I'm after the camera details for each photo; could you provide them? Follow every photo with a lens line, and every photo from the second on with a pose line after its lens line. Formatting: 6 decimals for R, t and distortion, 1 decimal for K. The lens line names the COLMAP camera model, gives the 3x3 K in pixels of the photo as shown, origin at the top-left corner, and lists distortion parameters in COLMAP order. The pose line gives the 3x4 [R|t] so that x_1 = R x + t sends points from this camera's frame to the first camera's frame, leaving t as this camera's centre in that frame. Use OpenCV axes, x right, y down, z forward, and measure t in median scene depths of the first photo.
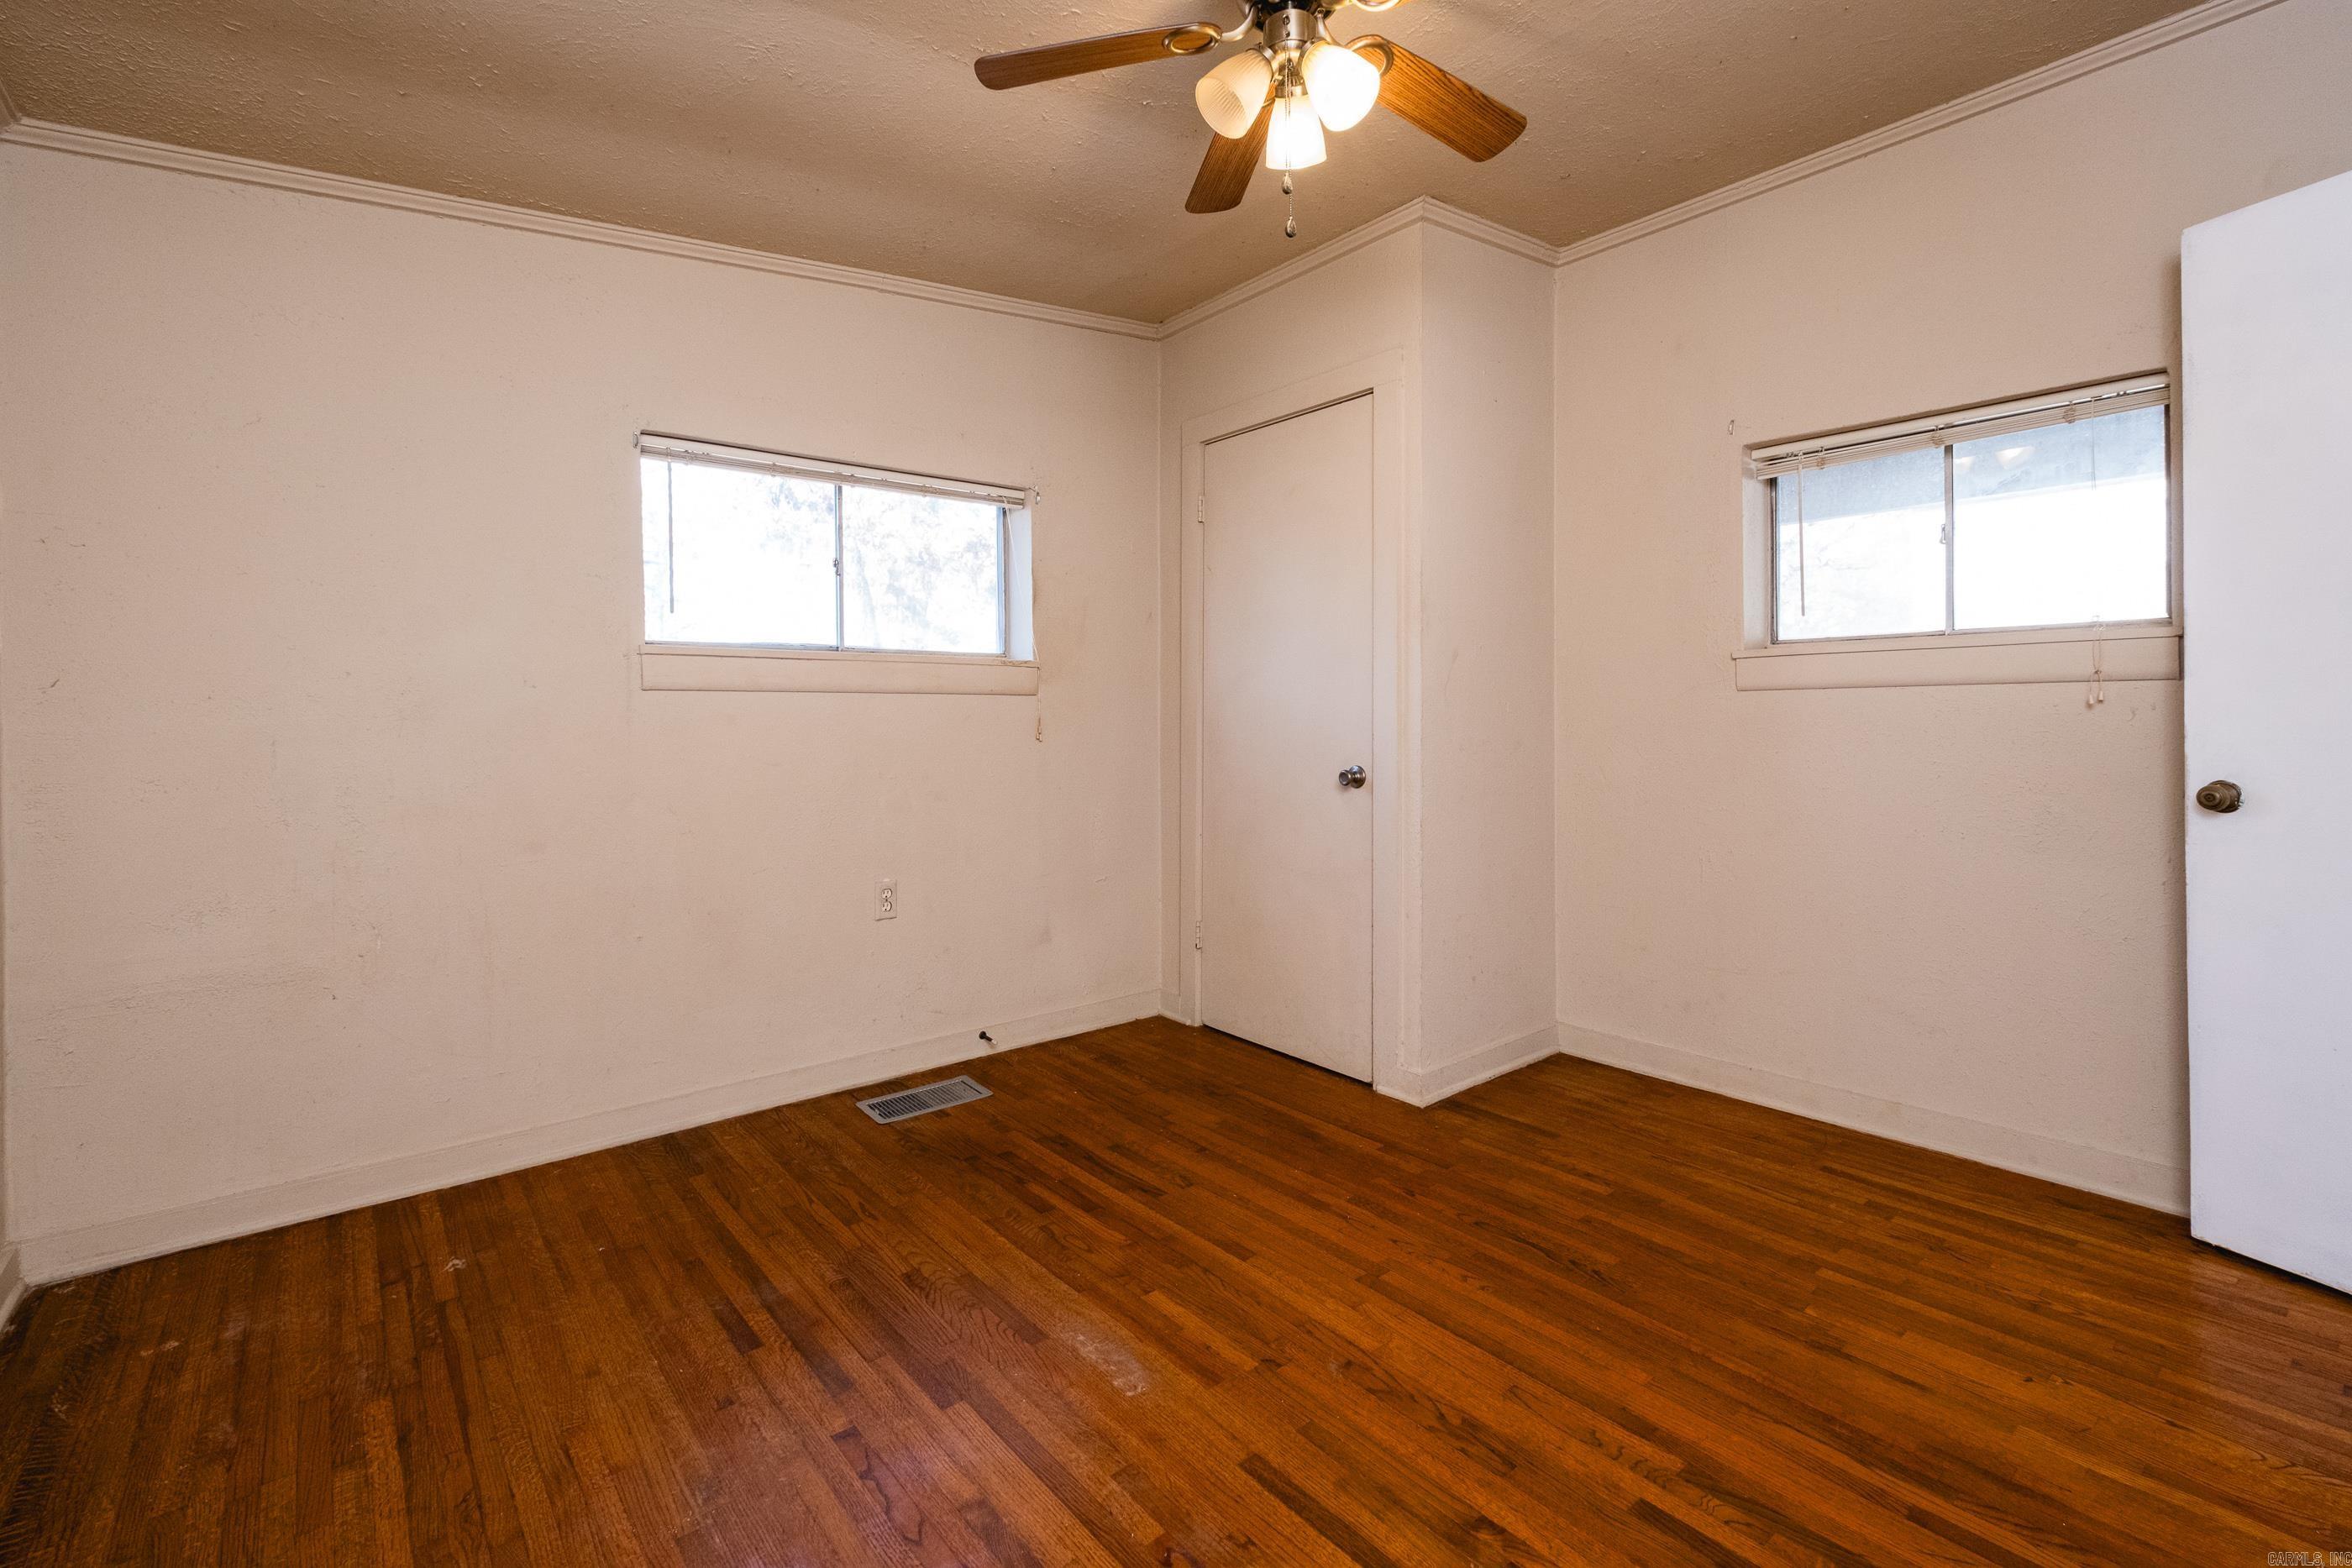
lens RADIAL K [[1029.6, 0, 1183.7], [0, 1029.6, 736.5], [0, 0, 1]] dist [-0.000367, -0.000643]
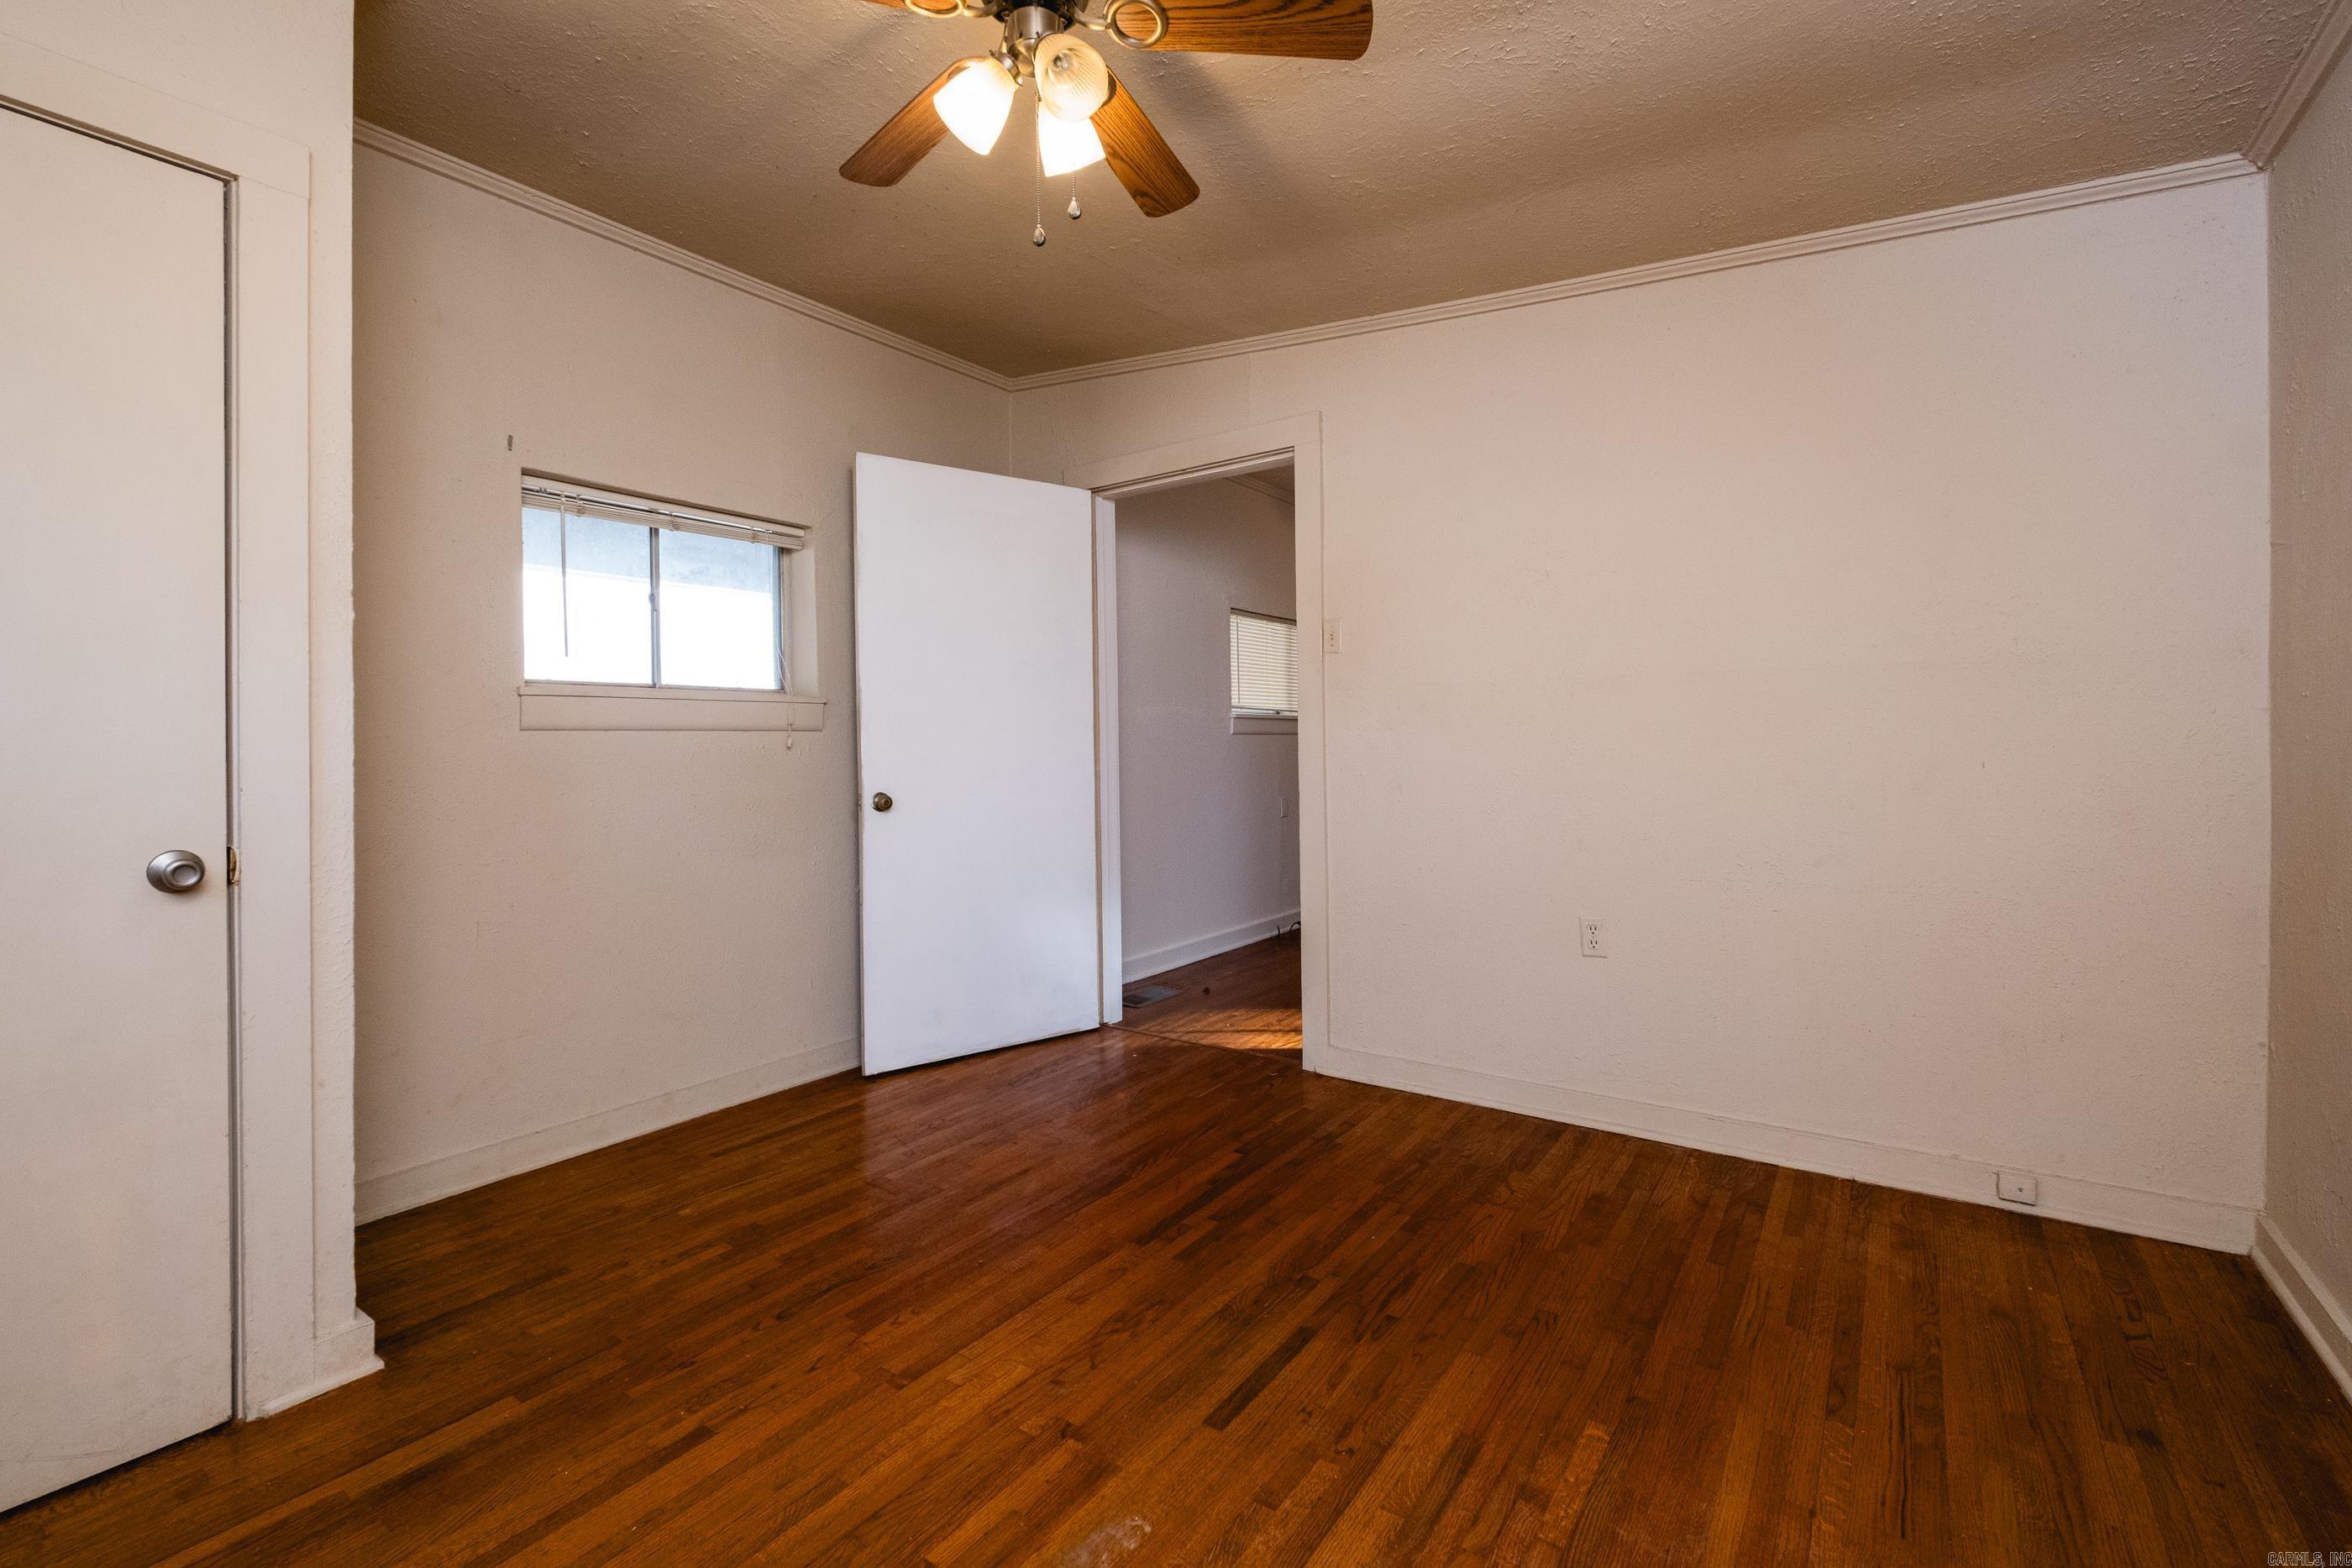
lens RADIAL K [[1032.9, 0, 1162.0], [0, 1032.9, 775.3], [0, 0, 1]] dist [0.002370, -0.000879]
pose [[-0.251531, -0.017025, 0.967699, -0.673844], [0.033733, 0.999084, 0.026345, -0.012559], [-0.967261, 0.039270, -0.250726, 0.899122]]
